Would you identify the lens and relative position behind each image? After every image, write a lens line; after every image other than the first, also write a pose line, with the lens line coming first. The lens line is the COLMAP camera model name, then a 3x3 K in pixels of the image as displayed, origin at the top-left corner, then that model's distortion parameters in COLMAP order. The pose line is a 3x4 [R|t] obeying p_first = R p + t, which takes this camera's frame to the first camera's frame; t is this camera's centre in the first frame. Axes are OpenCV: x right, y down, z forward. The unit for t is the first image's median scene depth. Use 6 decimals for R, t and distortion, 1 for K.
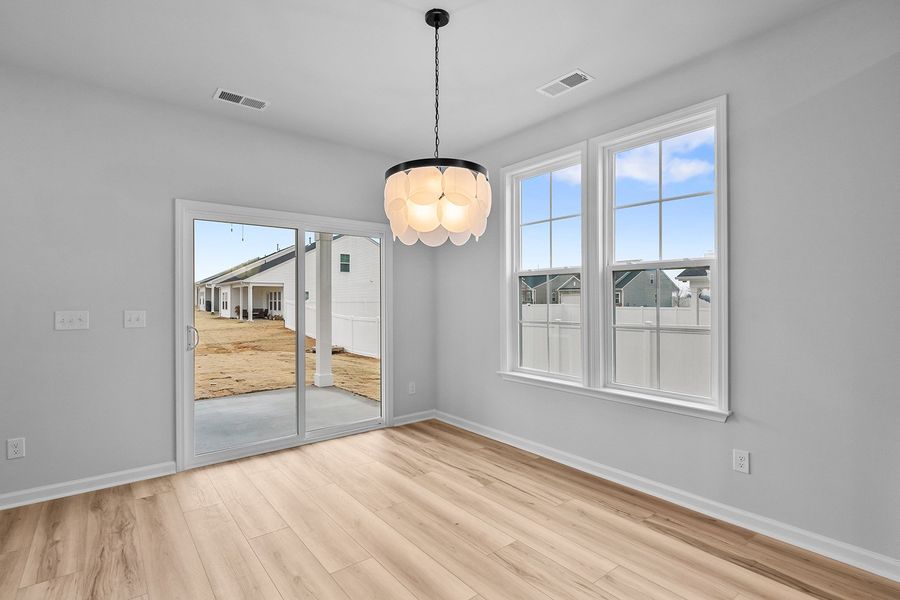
lens RADIAL K [[444.4, 0, 445.0], [0, 444.4, 300.3], [0, 0, 1]] dist [-0.001149, -0.000807]
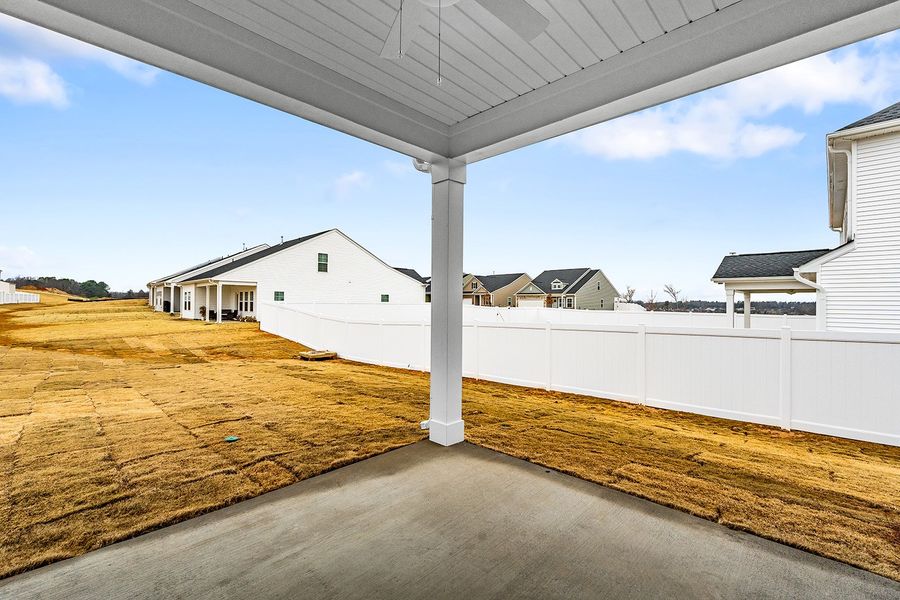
lens RADIAL K [[405.0, 0, 451.4], [0, 405.0, 302.9], [0, 0, 1]] dist [0.000276, 0.001018]
pose [[0.991341, 0.009218, 0.130992, -0.065696], [-0.008934, 0.999956, -0.002756, 0.003173], [-0.131011, 0.001561, 0.991380, 0.097237]]
